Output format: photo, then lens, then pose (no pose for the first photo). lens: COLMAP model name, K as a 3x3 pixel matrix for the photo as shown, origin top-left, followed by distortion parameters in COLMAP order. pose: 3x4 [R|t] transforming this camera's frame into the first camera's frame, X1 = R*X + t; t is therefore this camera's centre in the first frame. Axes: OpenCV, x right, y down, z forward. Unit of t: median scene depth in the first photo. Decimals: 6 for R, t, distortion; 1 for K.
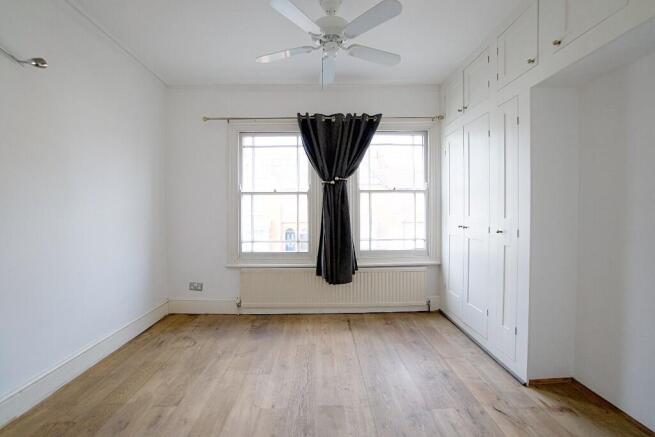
lens RADIAL K [[294.2, 0, 325.6], [0, 294.2, 212.6], [0, 0, 1]] dist [-0.061244, 0.027390]
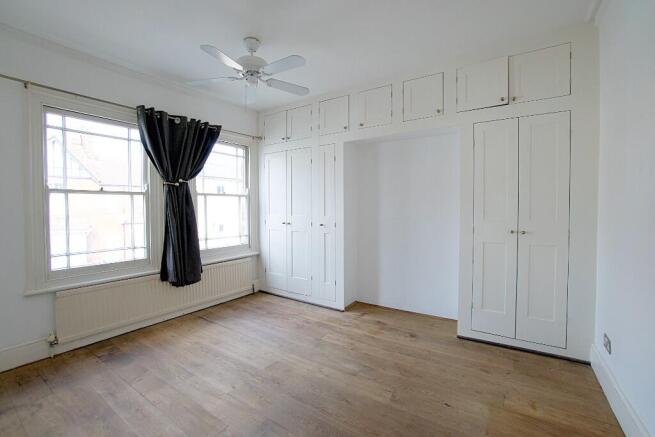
lens RADIAL K [[294.2, 0, 325.6], [0, 294.2, 212.6], [0, 0, 1]] dist [-0.061244, 0.027390]
pose [[0.579575, -0.011439, 0.814839, -0.482965], [0.010806, 0.999921, 0.006351, -0.007852], [-0.814847, 0.005124, 0.579653, 0.026852]]
